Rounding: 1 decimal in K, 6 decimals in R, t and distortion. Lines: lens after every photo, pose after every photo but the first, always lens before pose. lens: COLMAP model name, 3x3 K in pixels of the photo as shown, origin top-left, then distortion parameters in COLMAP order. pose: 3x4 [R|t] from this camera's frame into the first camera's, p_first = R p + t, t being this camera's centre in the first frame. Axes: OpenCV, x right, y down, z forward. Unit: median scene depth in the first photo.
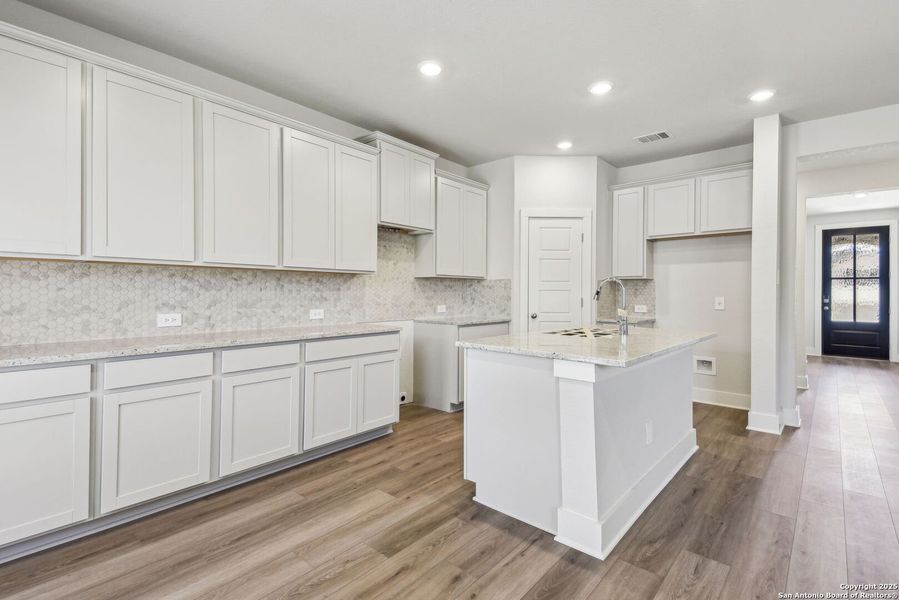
lens RADIAL K [[418.5, 0, 446.4], [0, 418.5, 296.2], [0, 0, 1]] dist [0.080433, -0.042199]
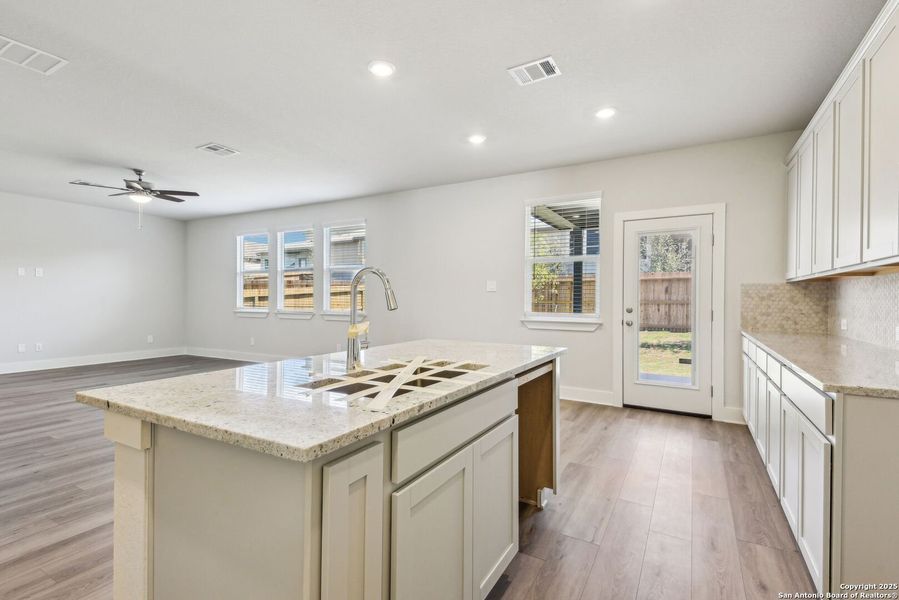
lens RADIAL K [[418.5, 0, 446.4], [0, 418.5, 296.2], [0, 0, 1]] dist [0.080433, -0.042199]
pose [[-0.978981, -0.011129, -0.203648, 0.428093], [-0.012785, 0.999895, 0.006816, -0.014594], [0.203551, 0.009276, -0.979020, 1.613301]]
